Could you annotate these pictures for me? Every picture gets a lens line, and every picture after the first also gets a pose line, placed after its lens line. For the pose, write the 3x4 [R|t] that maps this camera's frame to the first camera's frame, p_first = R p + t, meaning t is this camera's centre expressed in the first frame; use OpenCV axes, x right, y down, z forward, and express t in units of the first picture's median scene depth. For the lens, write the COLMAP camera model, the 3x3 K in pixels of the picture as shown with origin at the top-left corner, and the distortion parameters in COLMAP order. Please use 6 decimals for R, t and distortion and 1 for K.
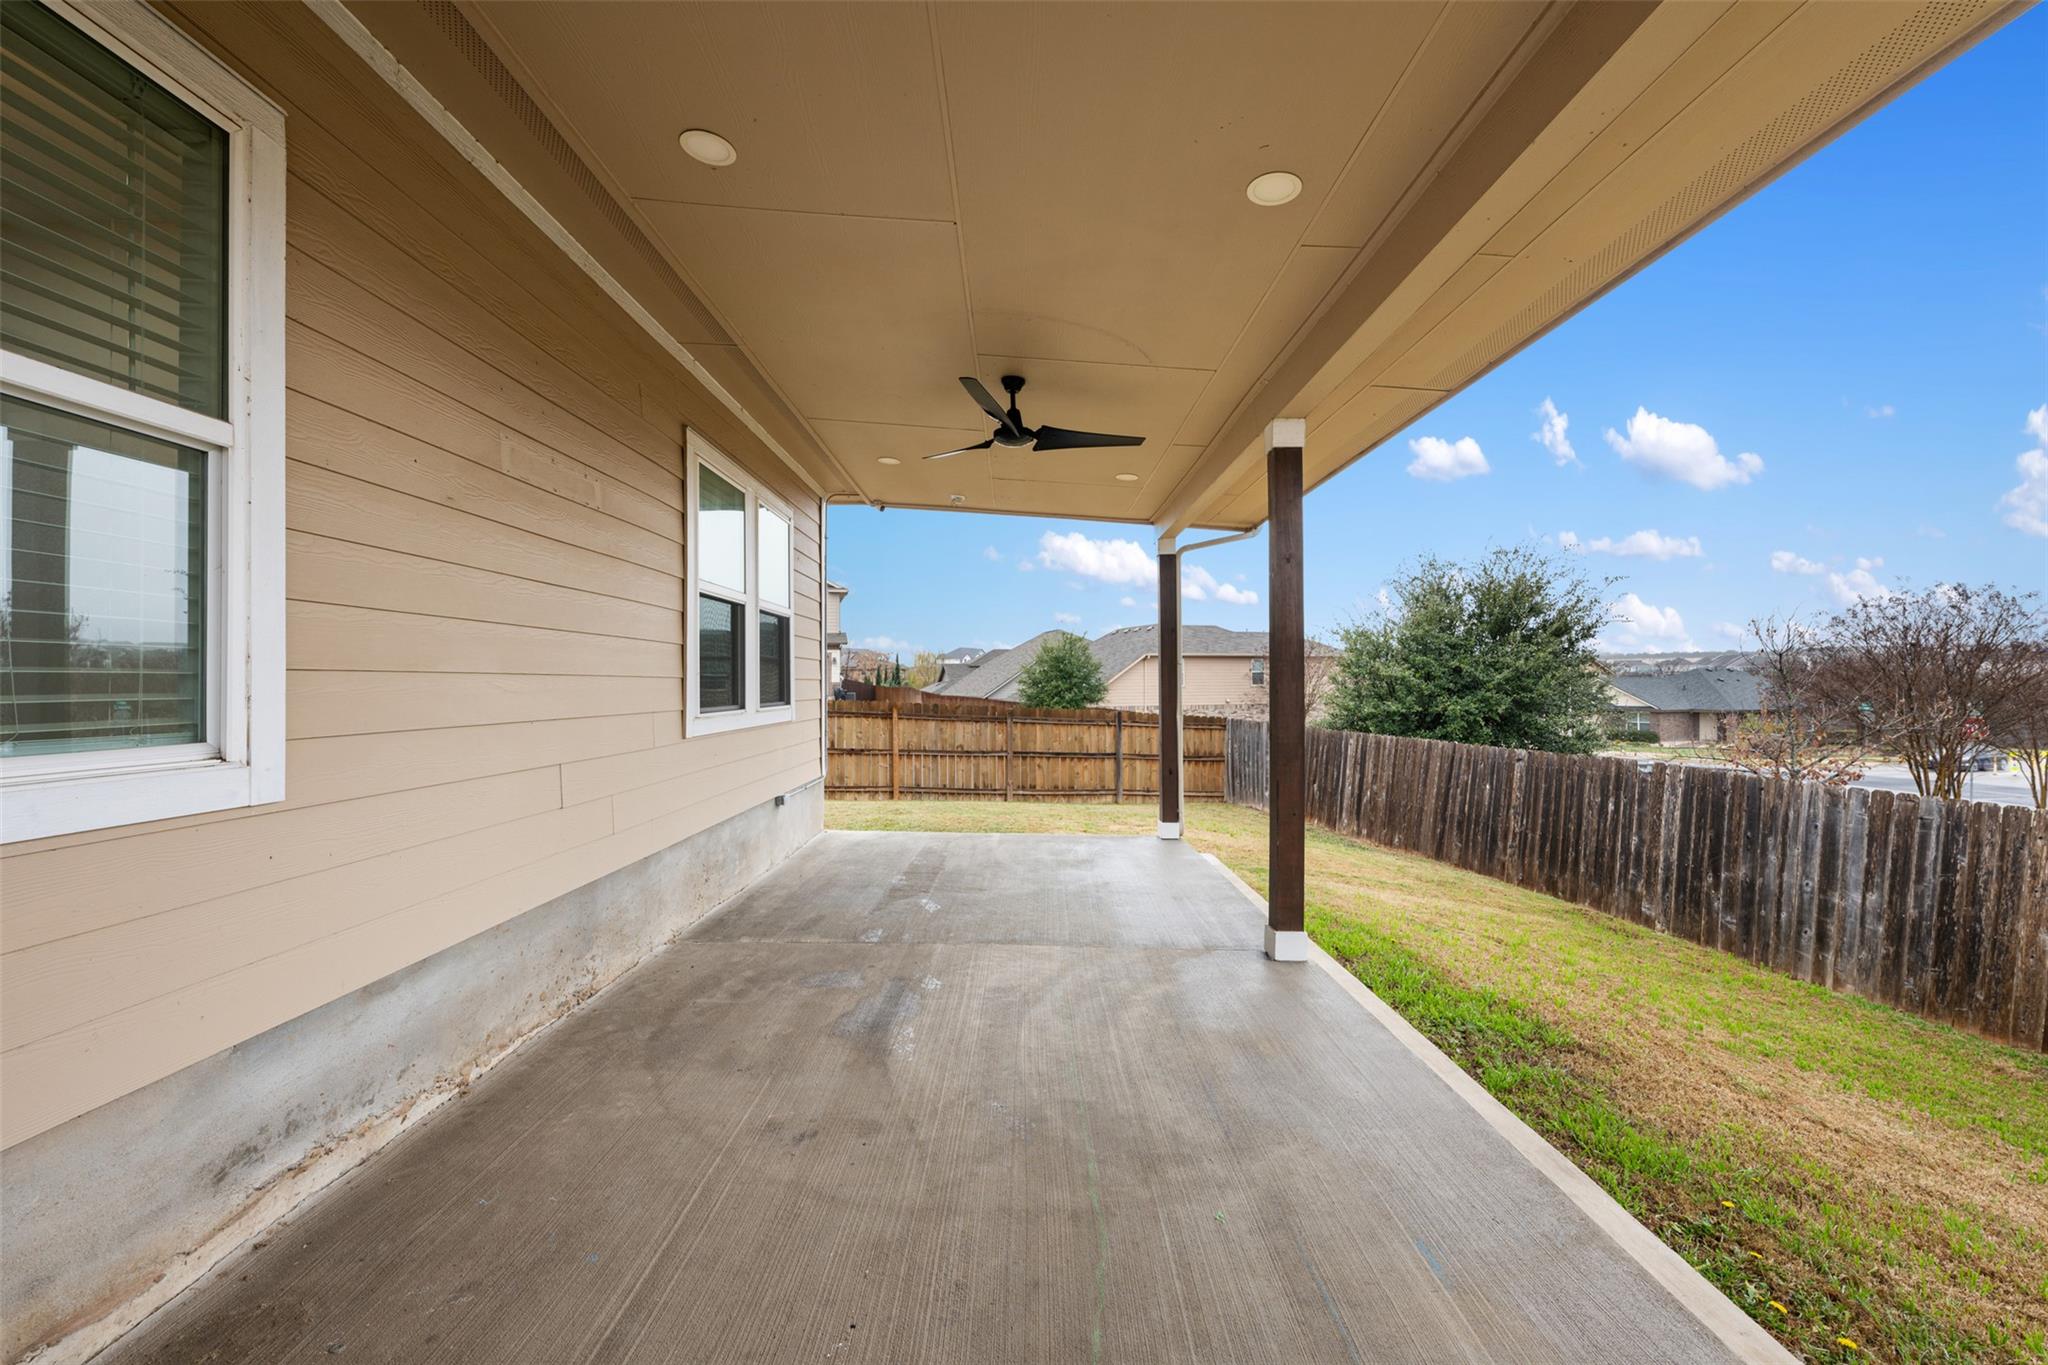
lens RADIAL K [[810.8, 0, 1022.9], [0, 810.8, 690.5], [0, 0, 1]] dist [-0.001335, 0.000858]
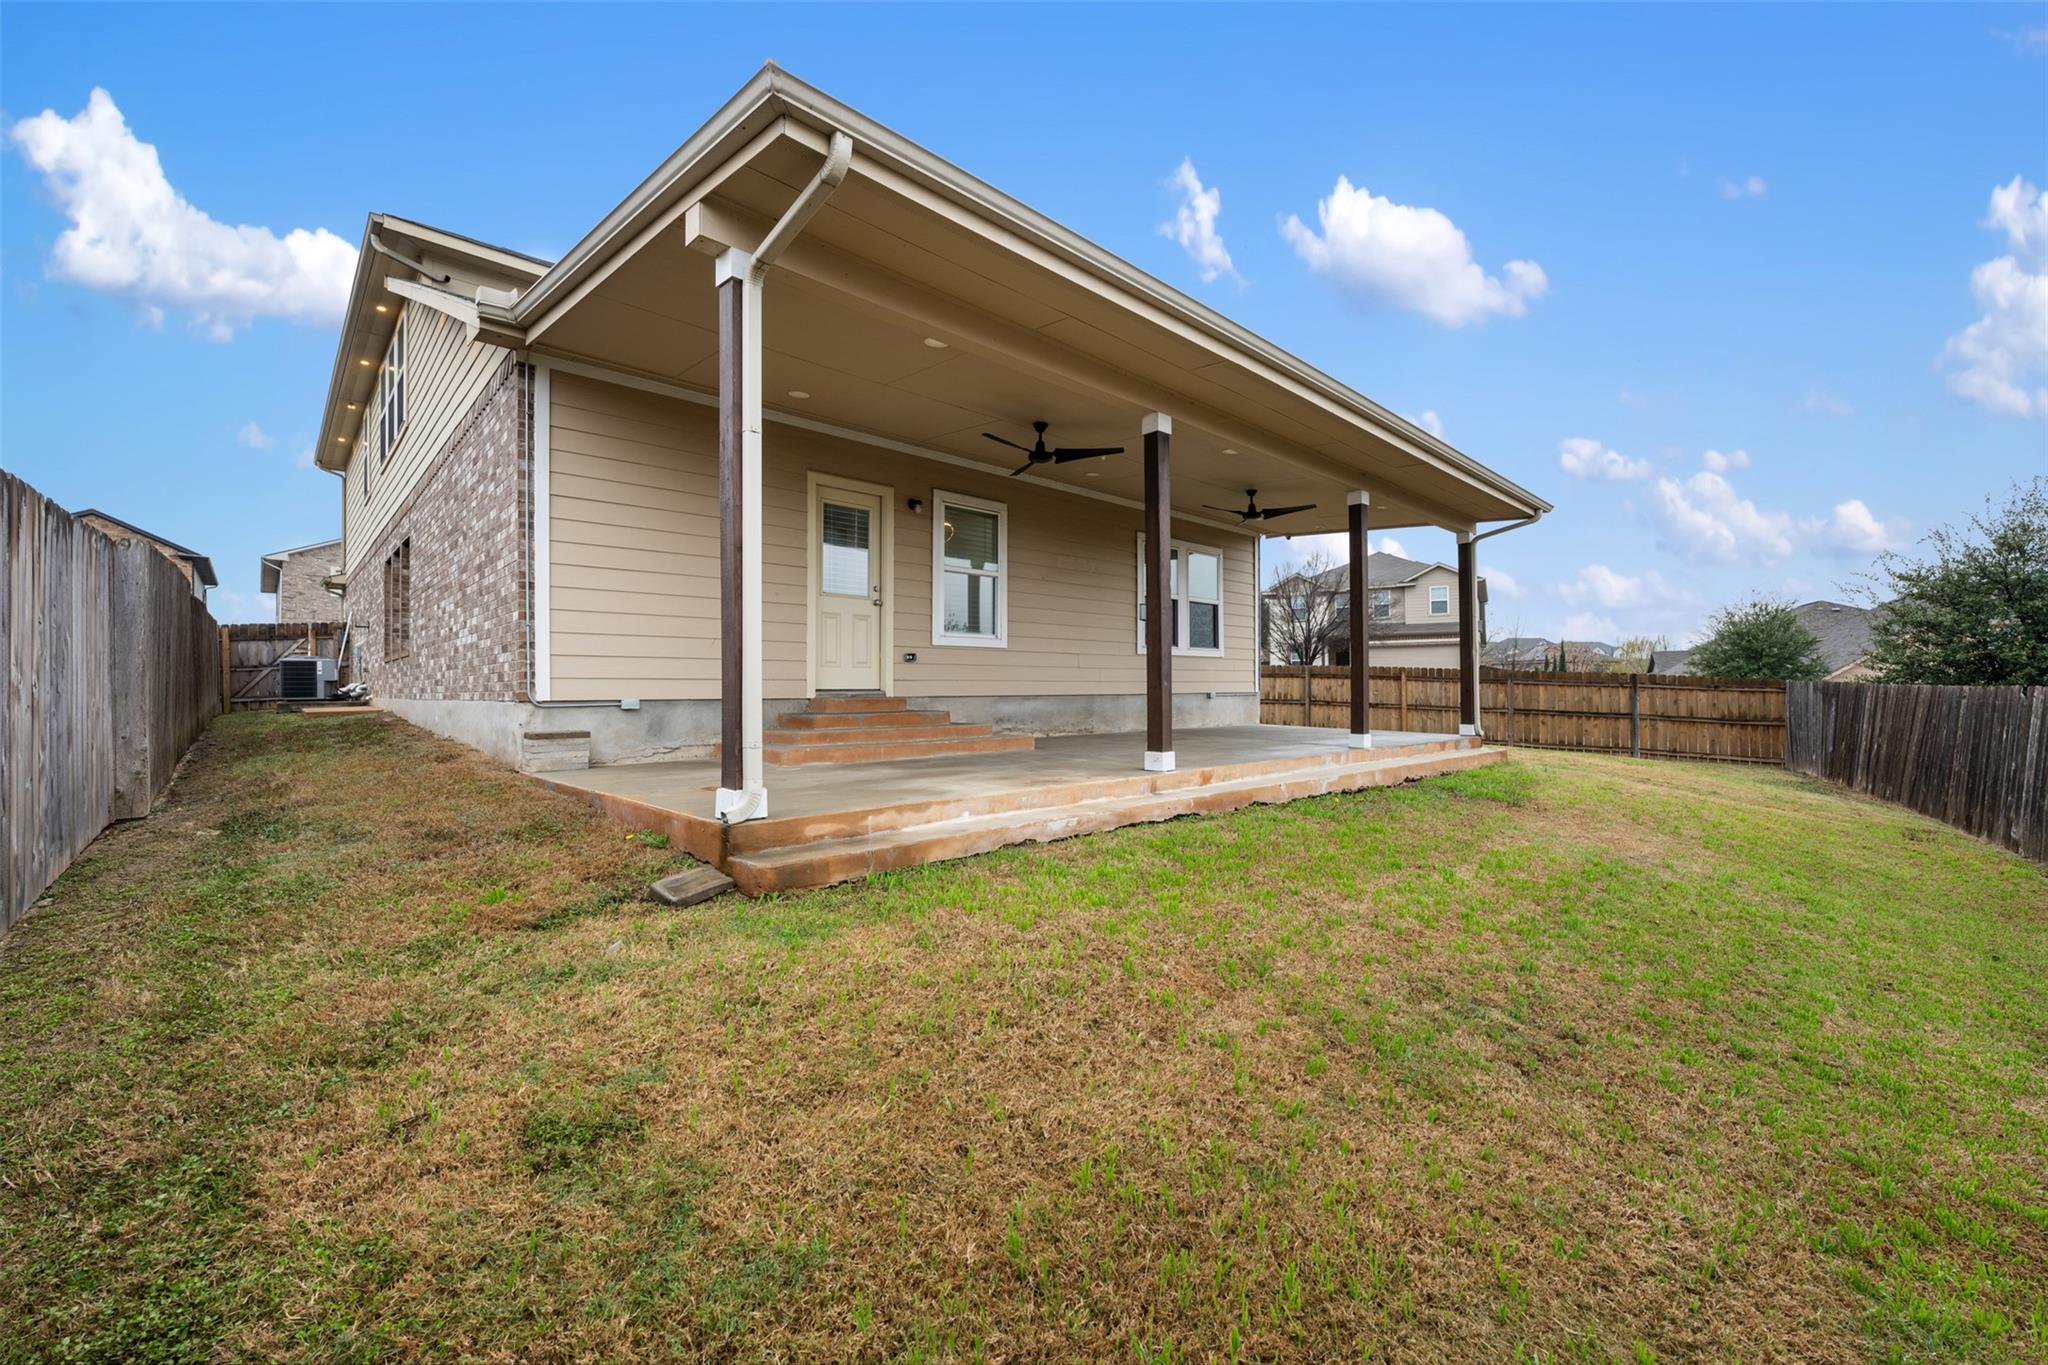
lens RADIAL K [[810.8, 0, 1037.7], [0, 810.8, 680.9], [0, 0, 1]] dist [-0.001335, 0.000858]
pose [[0.687021, -0.010197, -0.726566, 1.158771], [-0.000933, 0.999888, -0.014916, 0.171301], [0.726637, 0.010925, 0.686935, -0.930372]]
